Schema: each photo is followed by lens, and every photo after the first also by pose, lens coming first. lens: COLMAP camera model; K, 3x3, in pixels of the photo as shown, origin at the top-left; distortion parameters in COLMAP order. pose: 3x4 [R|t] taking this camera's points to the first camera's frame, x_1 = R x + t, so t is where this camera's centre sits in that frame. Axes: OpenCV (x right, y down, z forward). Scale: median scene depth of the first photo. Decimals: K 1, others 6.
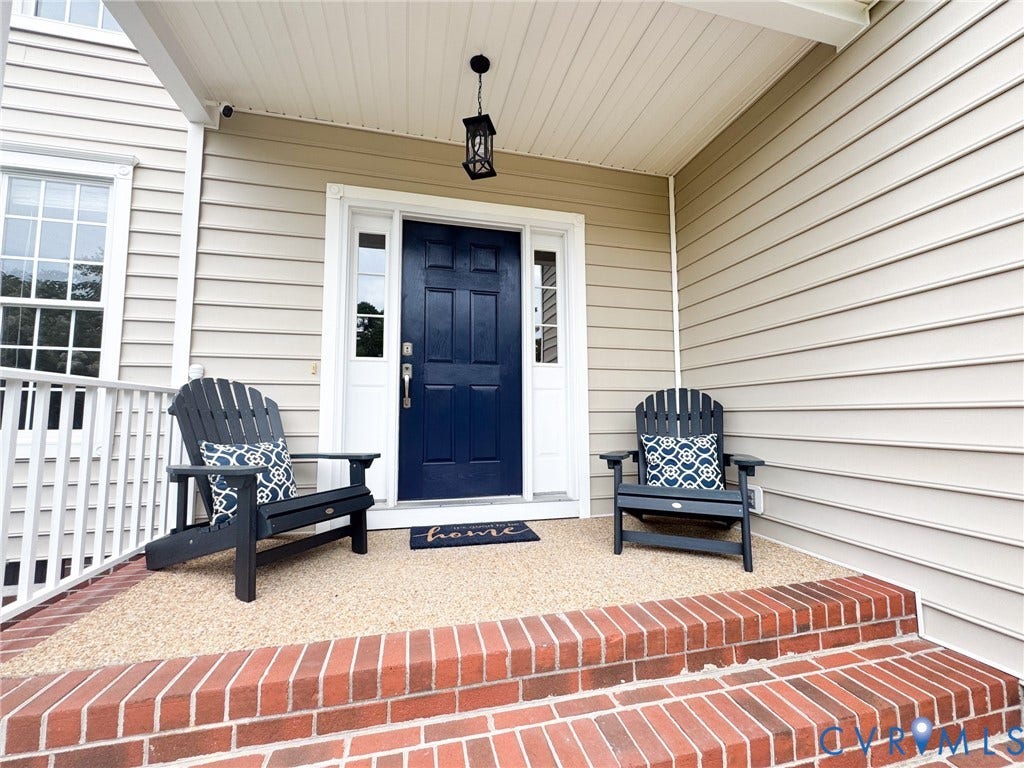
lens RADIAL K [[405.9, 0, 510.8], [0, 405.9, 381.6], [0, 0, 1]] dist [-0.001235, -0.000049]
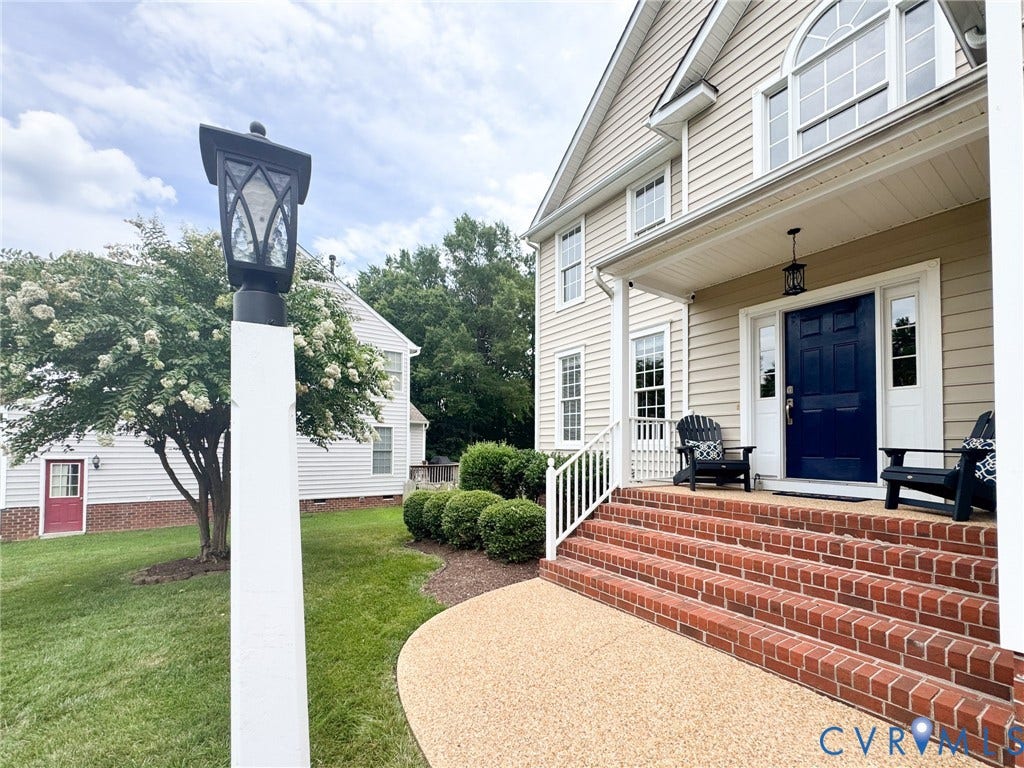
lens RADIAL K [[429.5, 0, 502.7], [0, 429.5, 439.6], [0, 0, 1]] dist [-0.003997, 0.000947]
pose [[0.332498, -0.010529, -0.943045, 1.076033], [0.062743, 0.997969, 0.010980, 0.032269], [0.941014, -0.062820, 0.332484, -0.761951]]
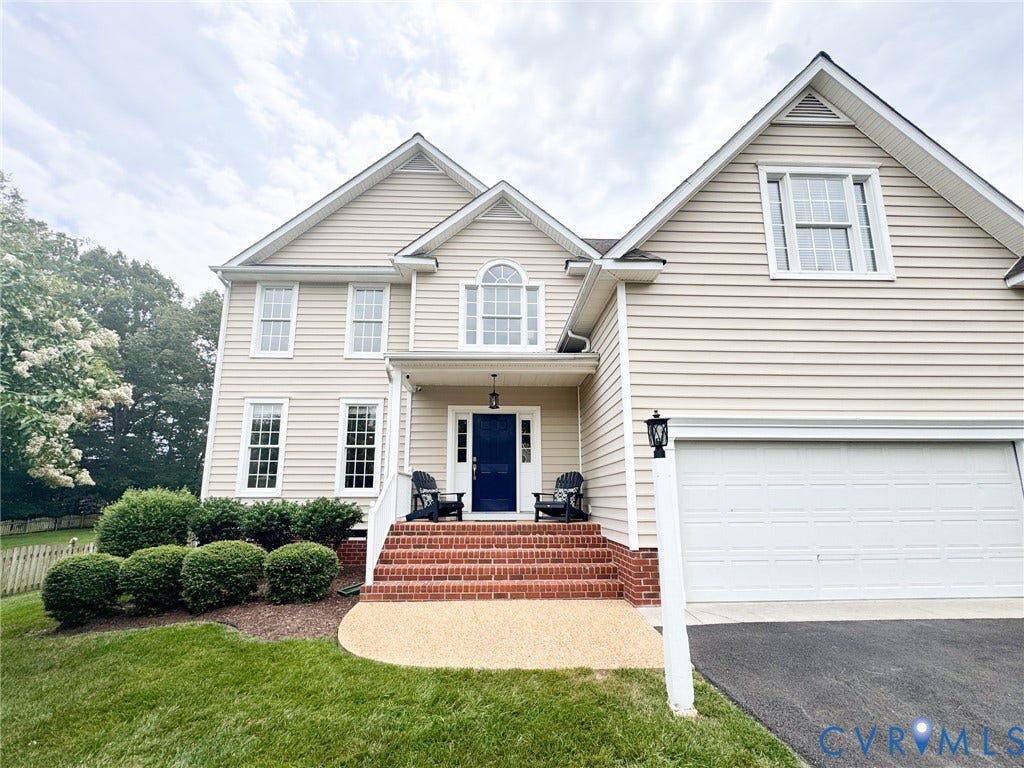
lens RADIAL K [[429.5, 0, 496.9], [0, 429.5, 428.6], [0, 0, 1]] dist [-0.003997, 0.000947]
pose [[0.970859, -0.039121, -0.236436, 0.644860], [0.016717, 0.995238, -0.096030, -0.001950], [0.239067, 0.089280, 0.966890, -1.982022]]
